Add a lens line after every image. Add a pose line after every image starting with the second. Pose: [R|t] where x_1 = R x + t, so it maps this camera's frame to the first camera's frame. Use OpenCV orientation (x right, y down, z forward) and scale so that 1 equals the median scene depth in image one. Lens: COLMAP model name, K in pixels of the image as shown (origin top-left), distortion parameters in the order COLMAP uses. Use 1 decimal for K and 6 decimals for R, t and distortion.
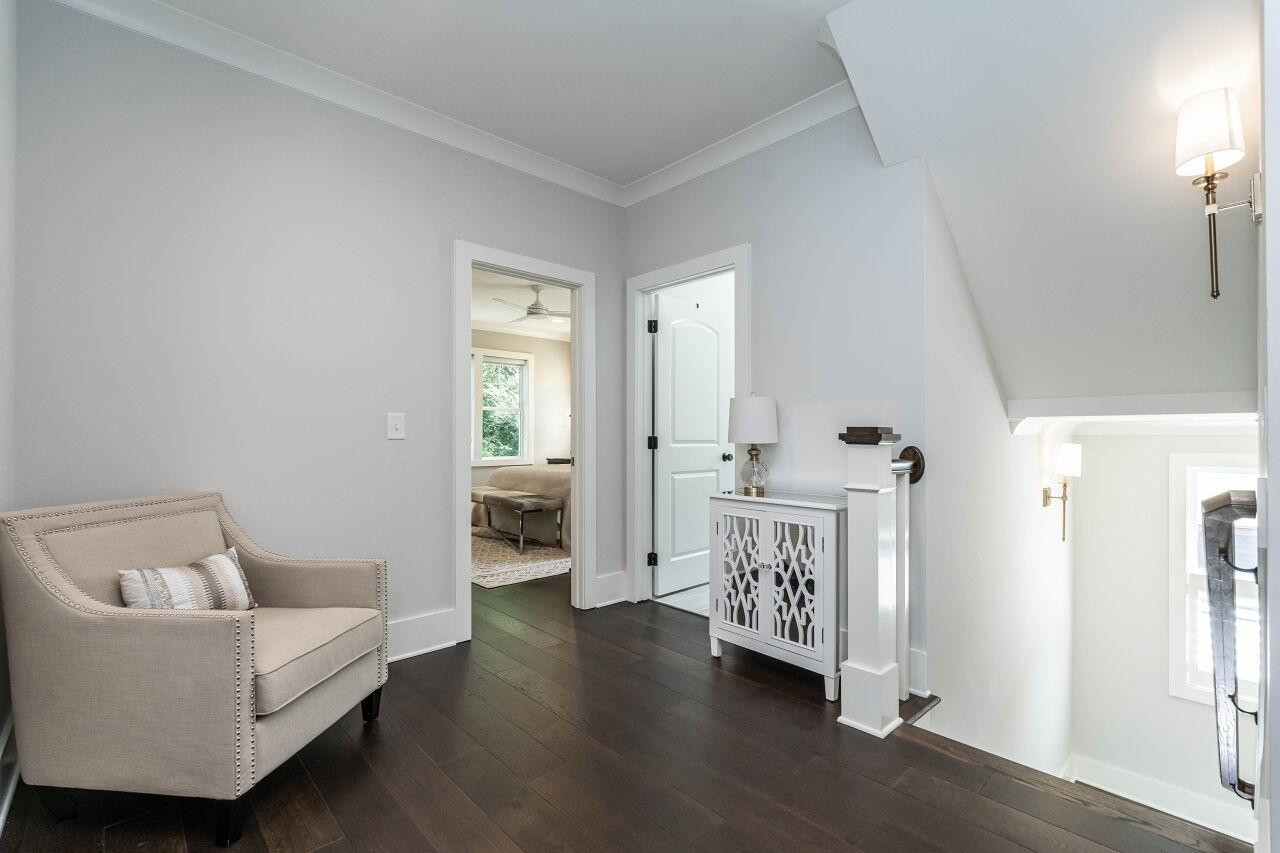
lens RADIAL K [[578.9, 0, 637.9], [0, 578.9, 429.2], [0, 0, 1]] dist [-0.000284, -0.000006]
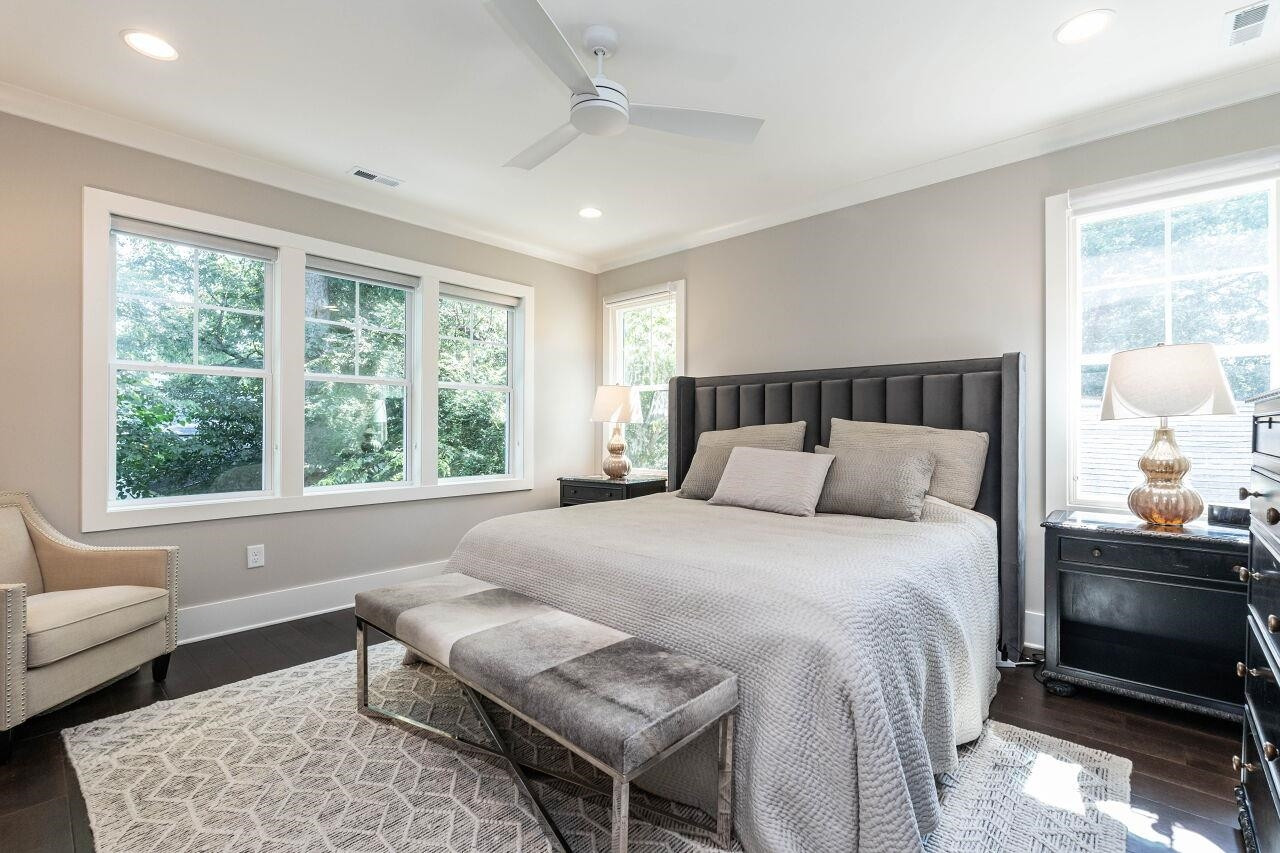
lens RADIAL K [[578.9, 0, 640.8], [0, 578.9, 423.9], [0, 0, 1]] dist [-0.000284, -0.000006]
pose [[0.996089, 0.001071, 0.088349, -0.109864], [-0.001263, 0.999997, 0.002115, -0.002322], [-0.088346, -0.002218, 0.996087, 0.385552]]
